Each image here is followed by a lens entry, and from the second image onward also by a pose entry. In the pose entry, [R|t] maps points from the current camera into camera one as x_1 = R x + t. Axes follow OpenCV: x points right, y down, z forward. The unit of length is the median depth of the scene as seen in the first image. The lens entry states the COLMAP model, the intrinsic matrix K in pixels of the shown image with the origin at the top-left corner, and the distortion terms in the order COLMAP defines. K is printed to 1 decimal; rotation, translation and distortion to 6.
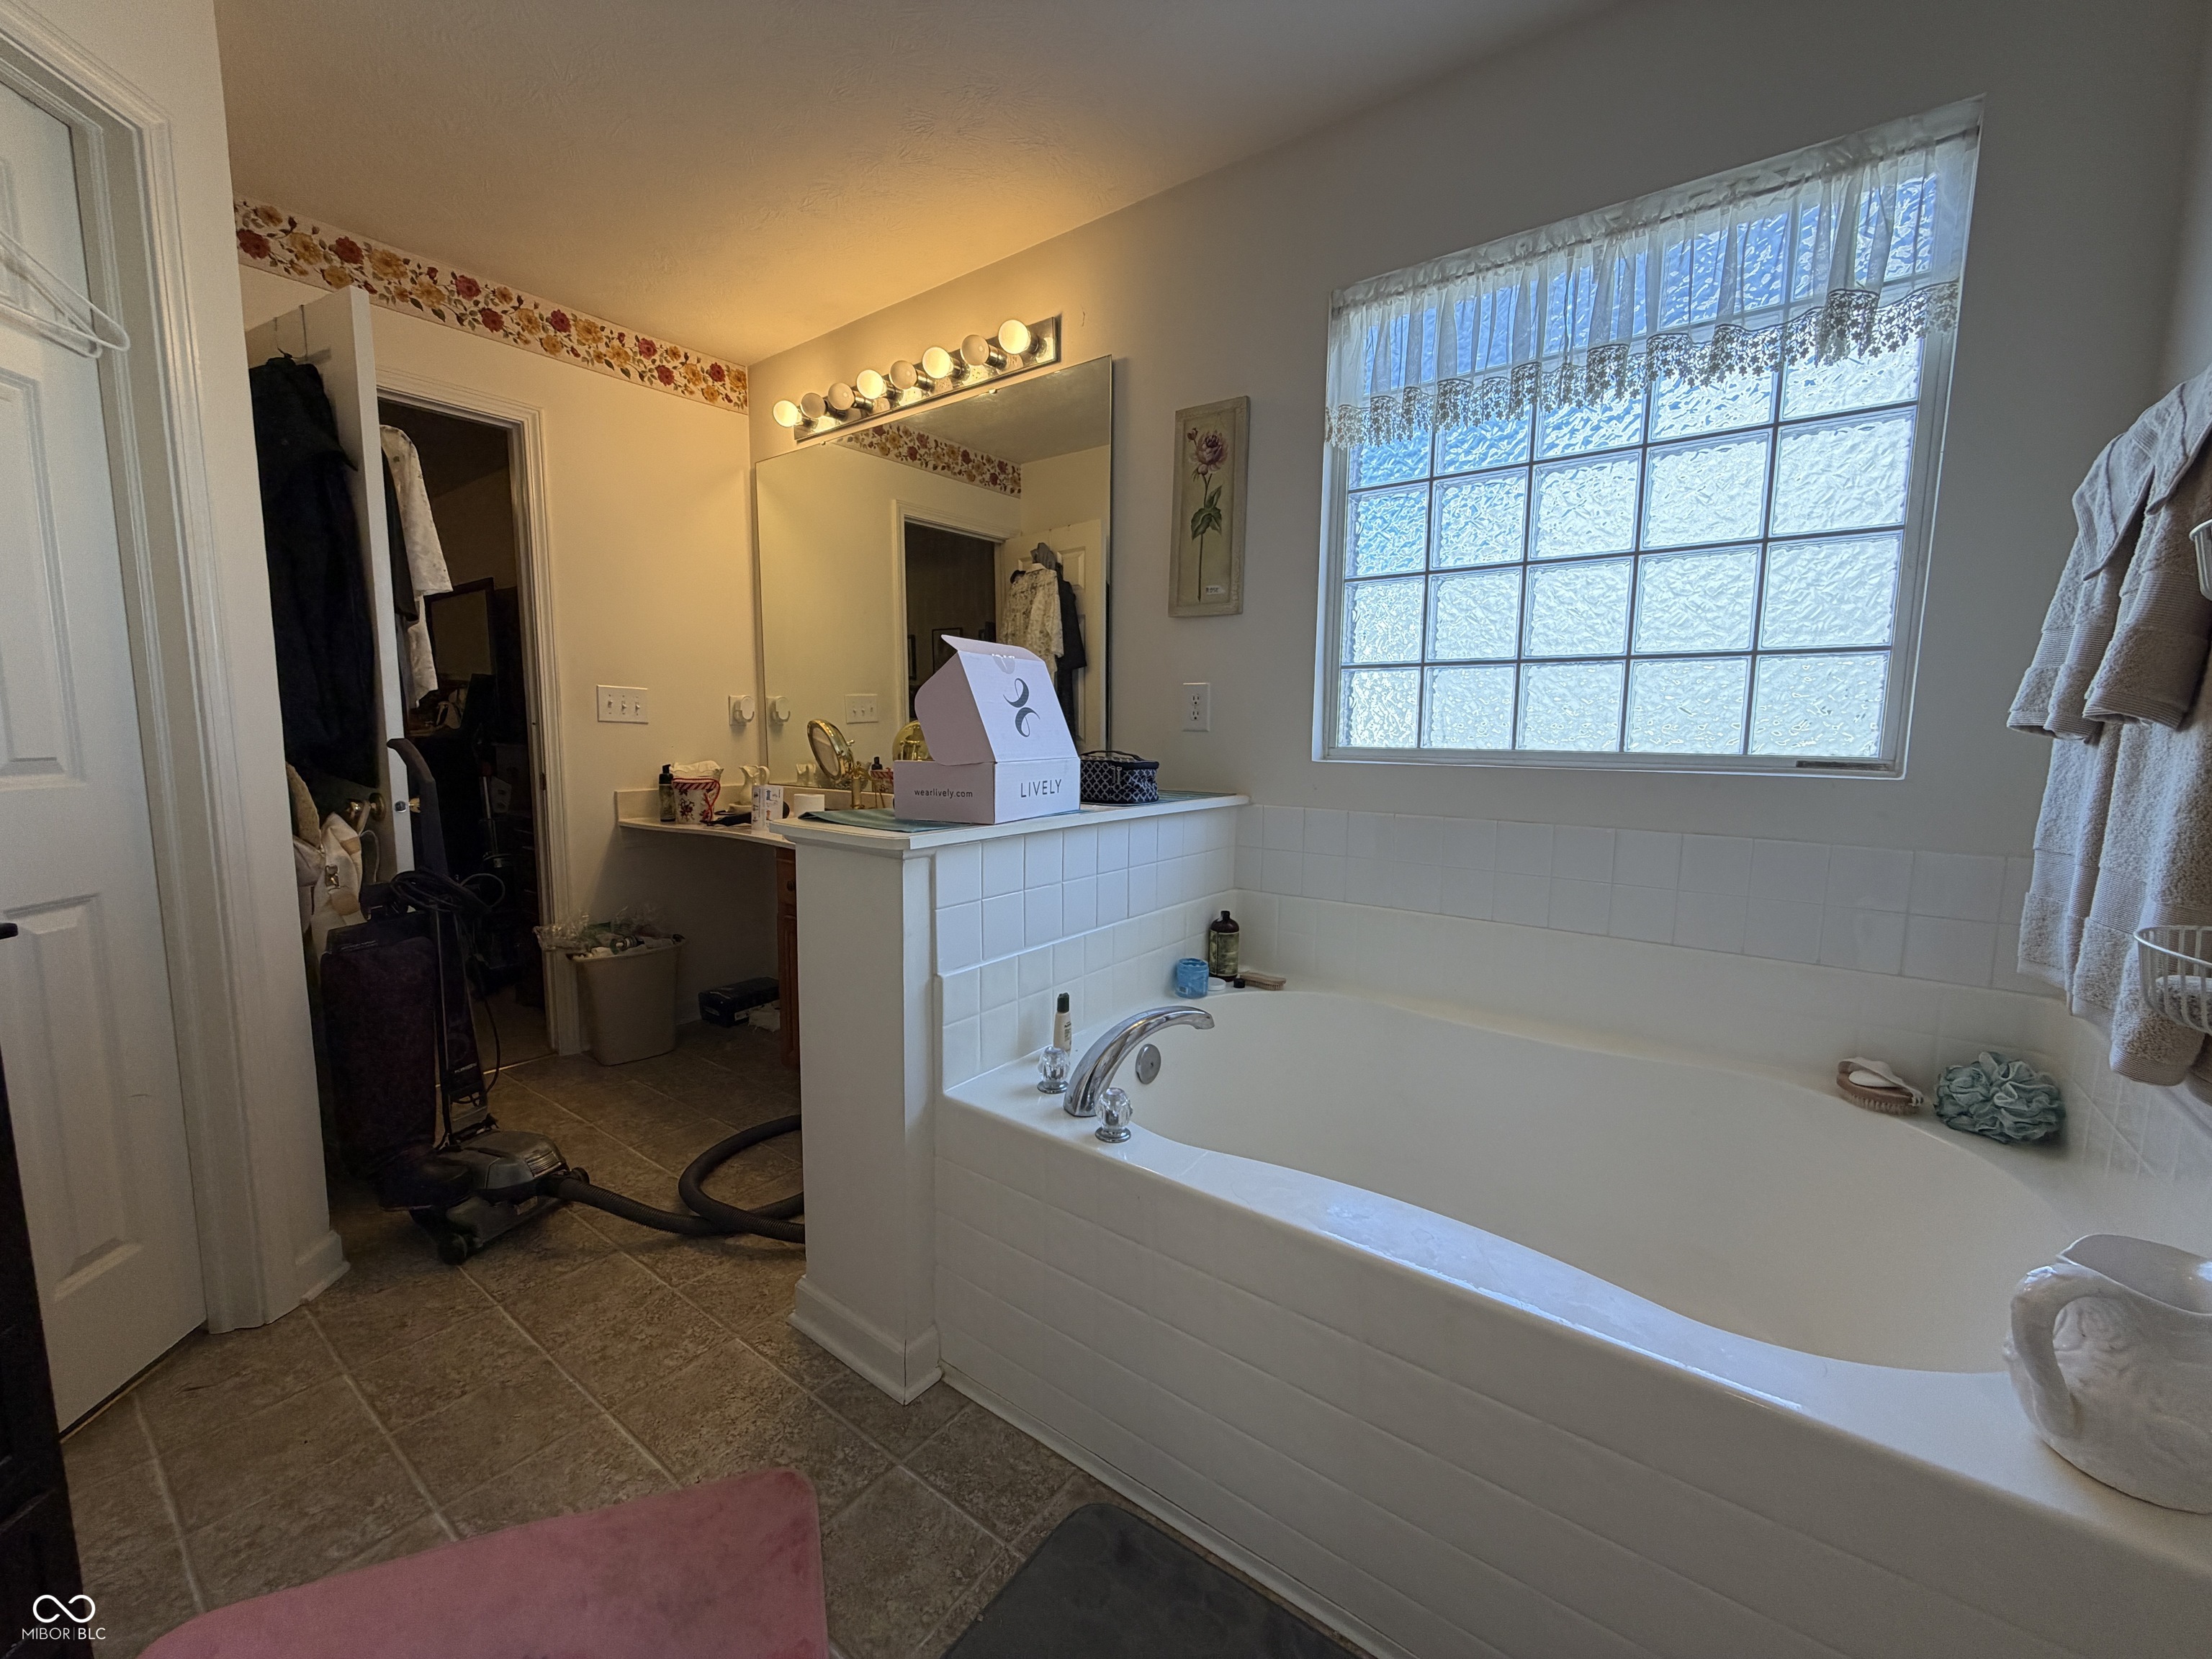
lens RADIAL K [[882.1, 0, 1103.7], [0, 882.1, 829.5], [0, 0, 1]] dist [-0.000172, -0.000252]
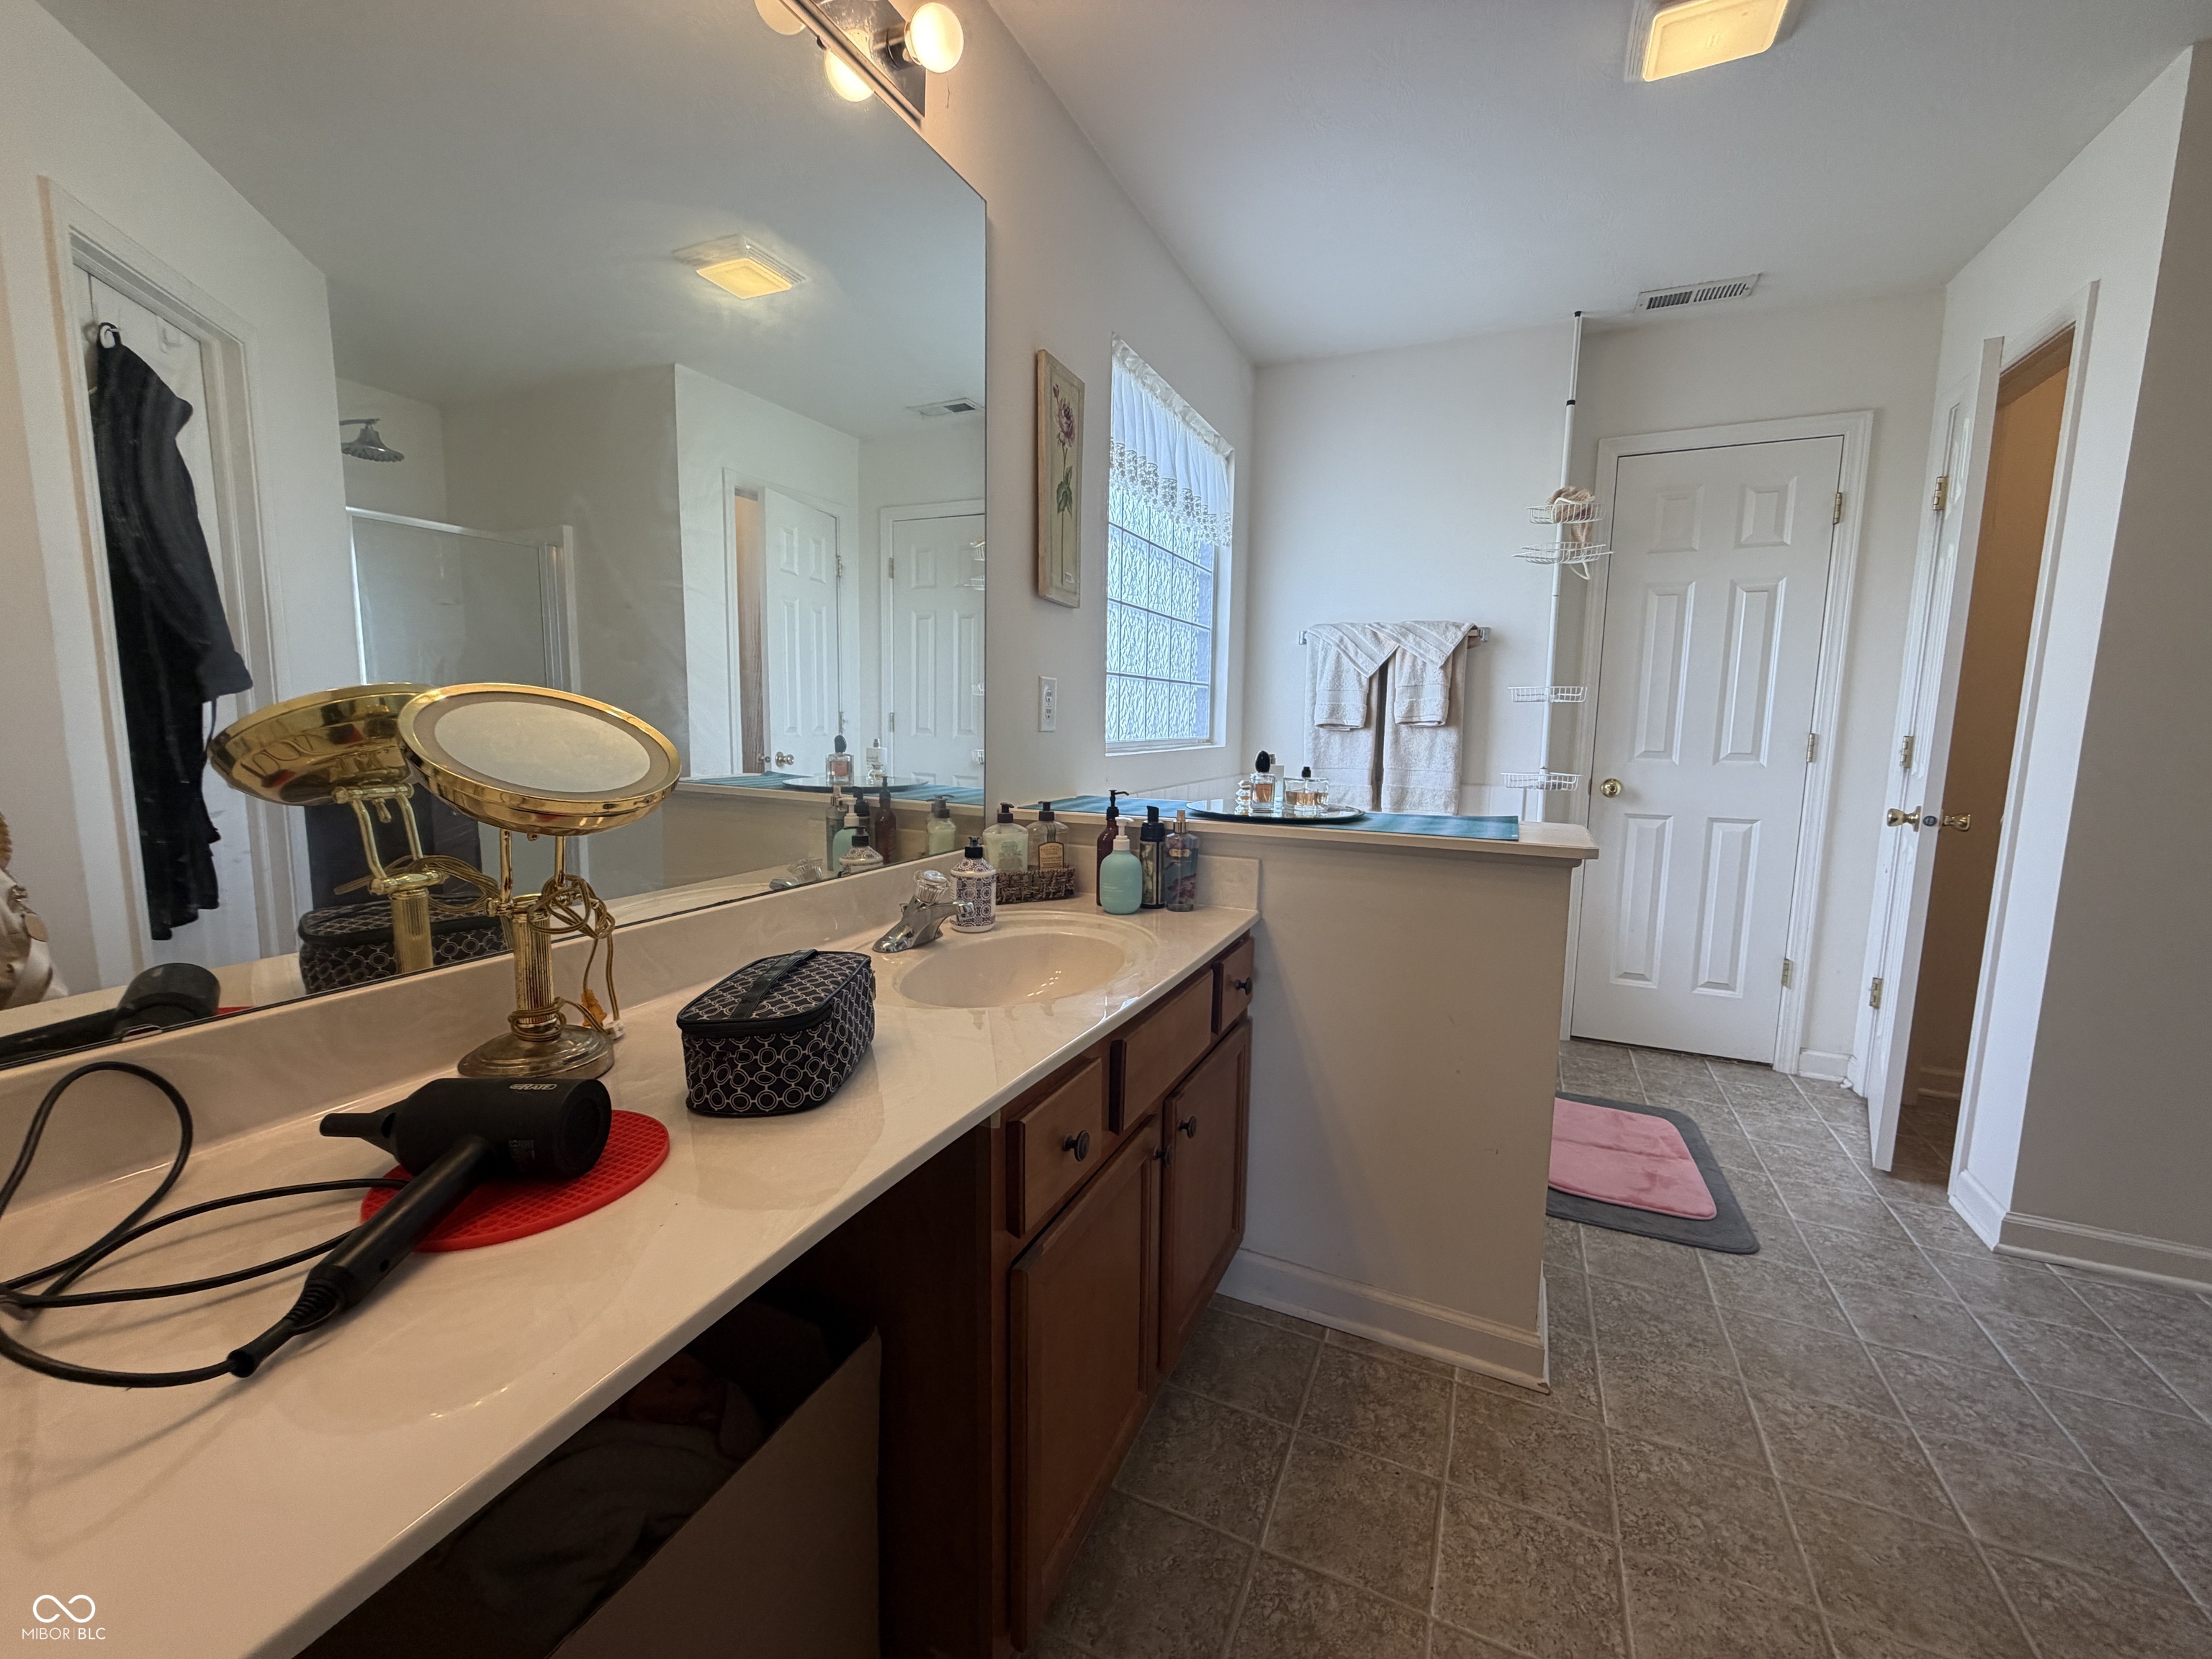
lens RADIAL K [[882.1, 0, 1103.7], [0, 882.1, 829.5], [0, 0, 1]] dist [-0.000172, -0.000252]
pose [[-0.207858, -0.131731, 0.969248, -1.149257], [0.095674, 0.983401, 0.154172, -0.214590], [-0.973469, 0.124778, -0.191804, 1.666930]]
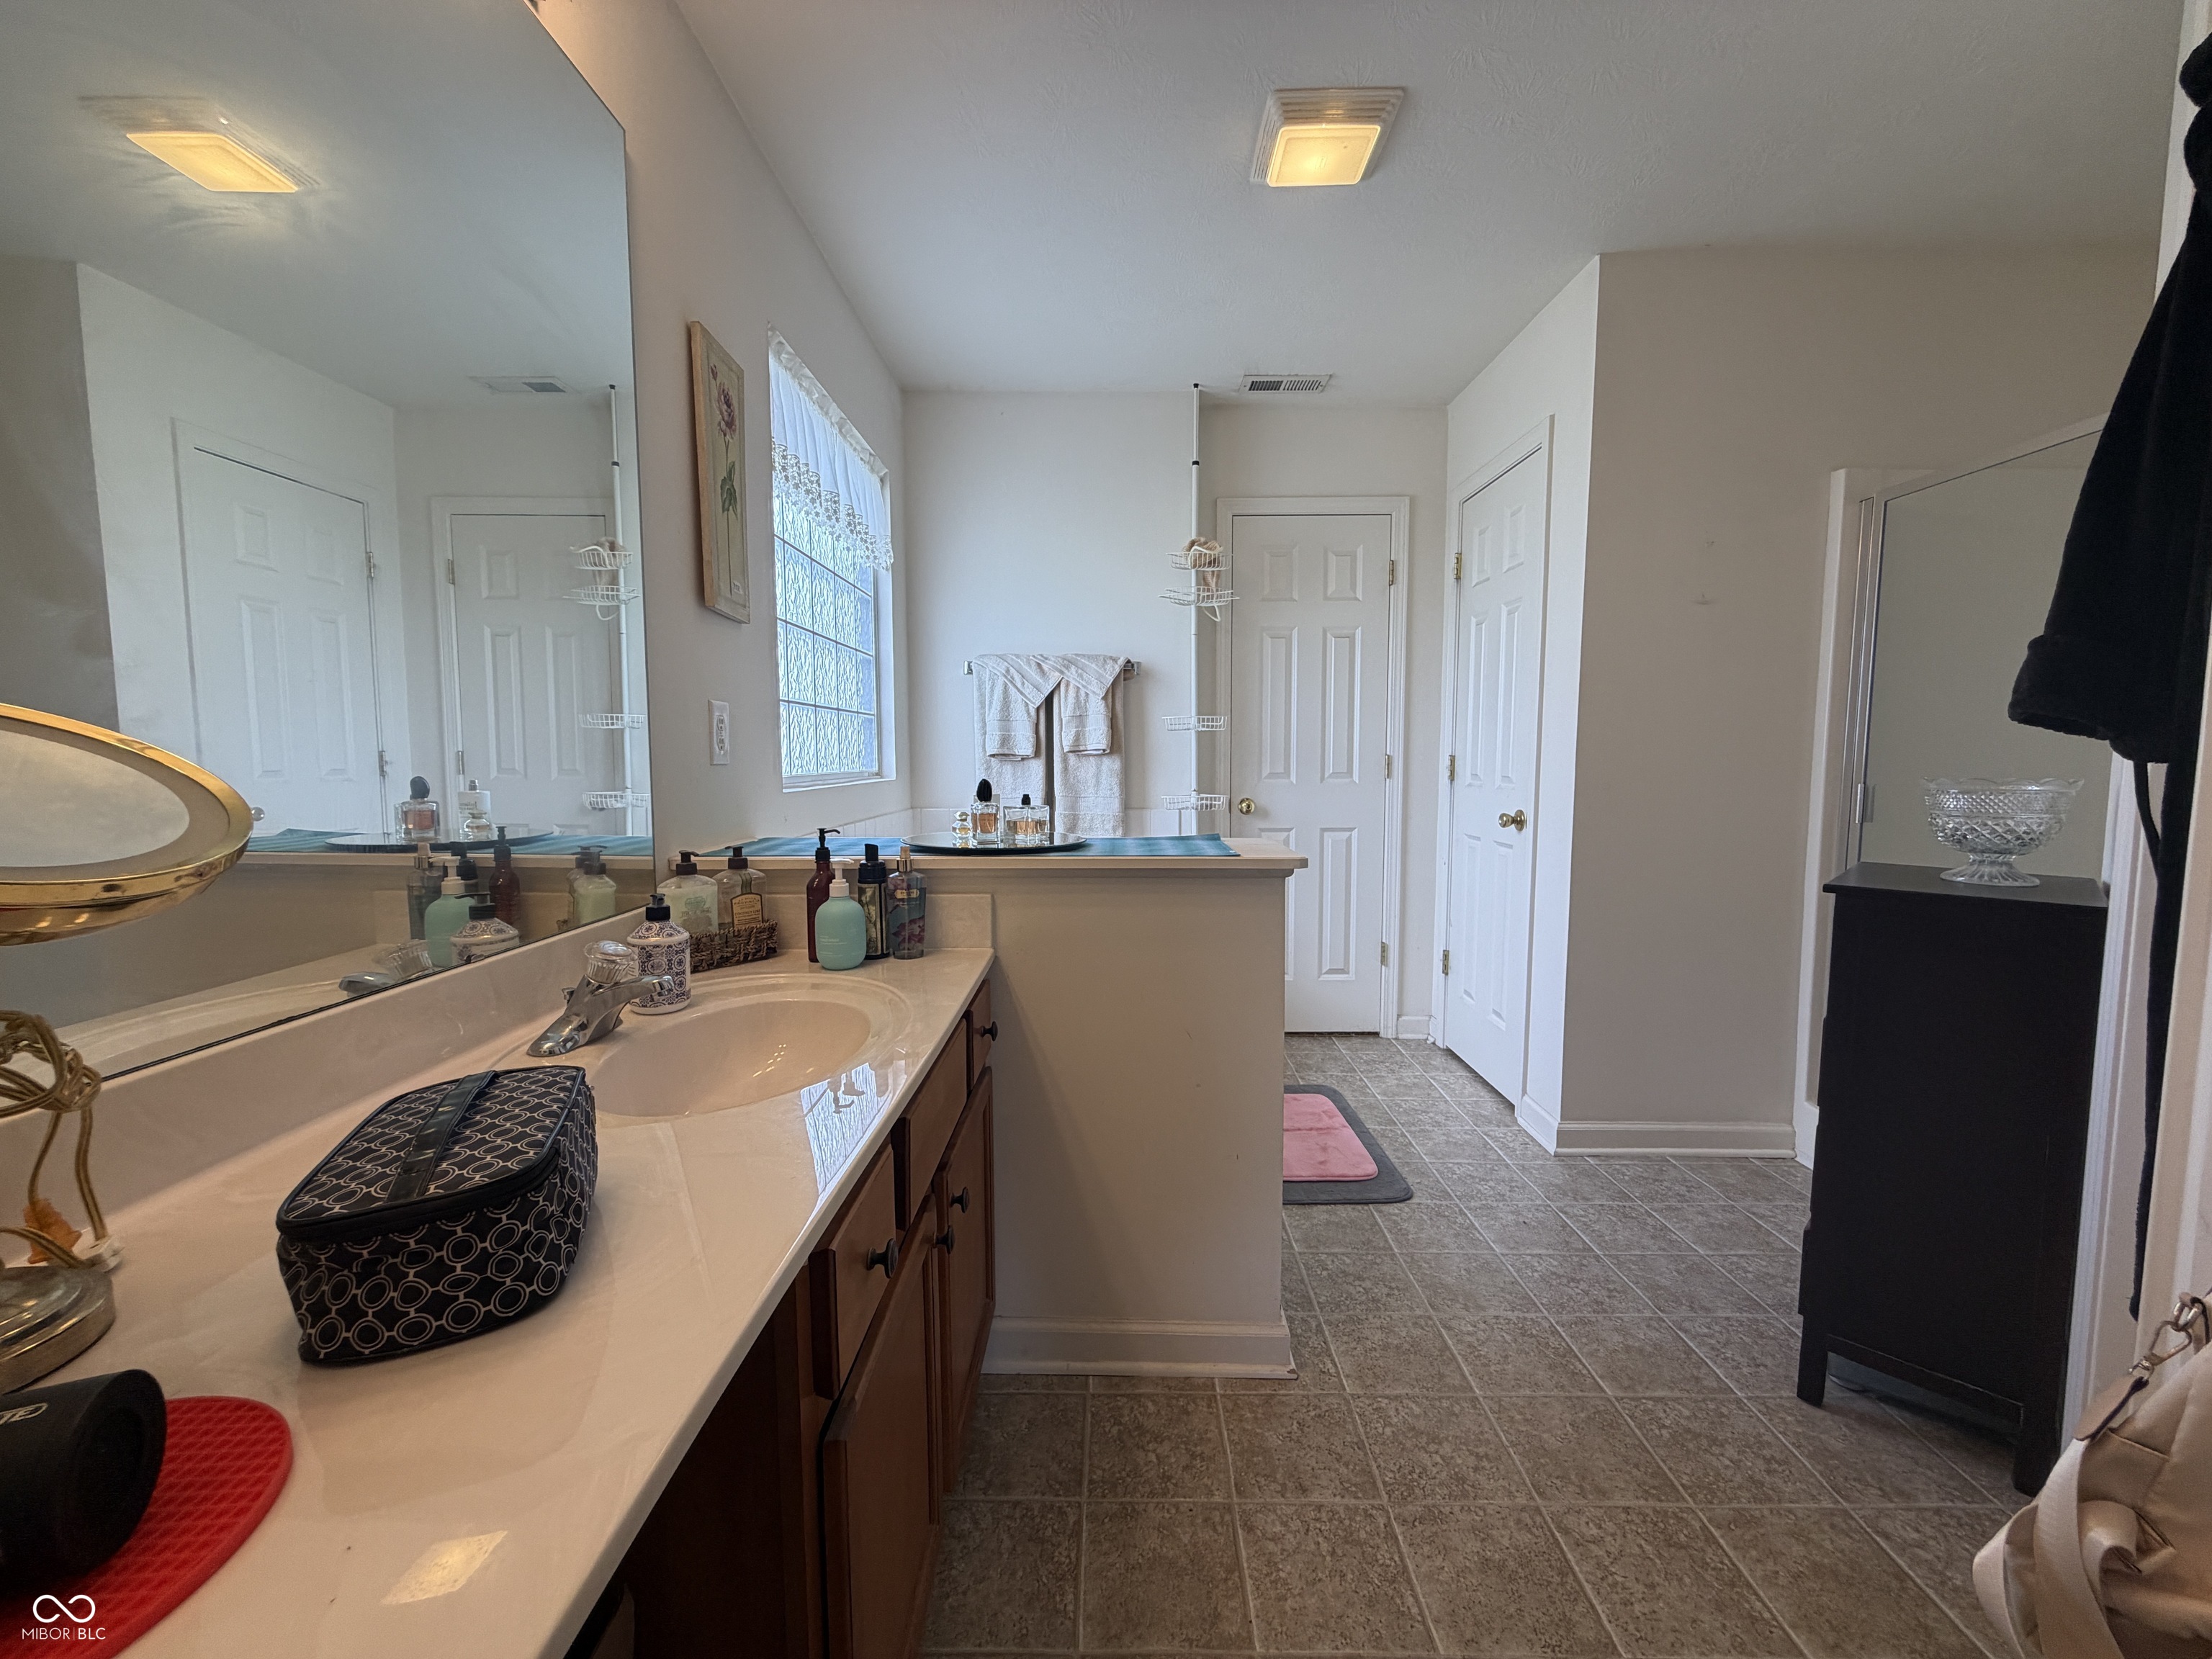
lens RADIAL K [[882.4, 0, 1103.5], [0, 882.4, 829.8], [0, 0, 1]] dist [0.000731, -0.000142]
pose [[-0.588904, -0.072293, 0.804963, -1.036707], [0.091354, 0.983654, 0.155175, -0.212132], [-0.803023, 0.164920, -0.572673, 1.743515]]
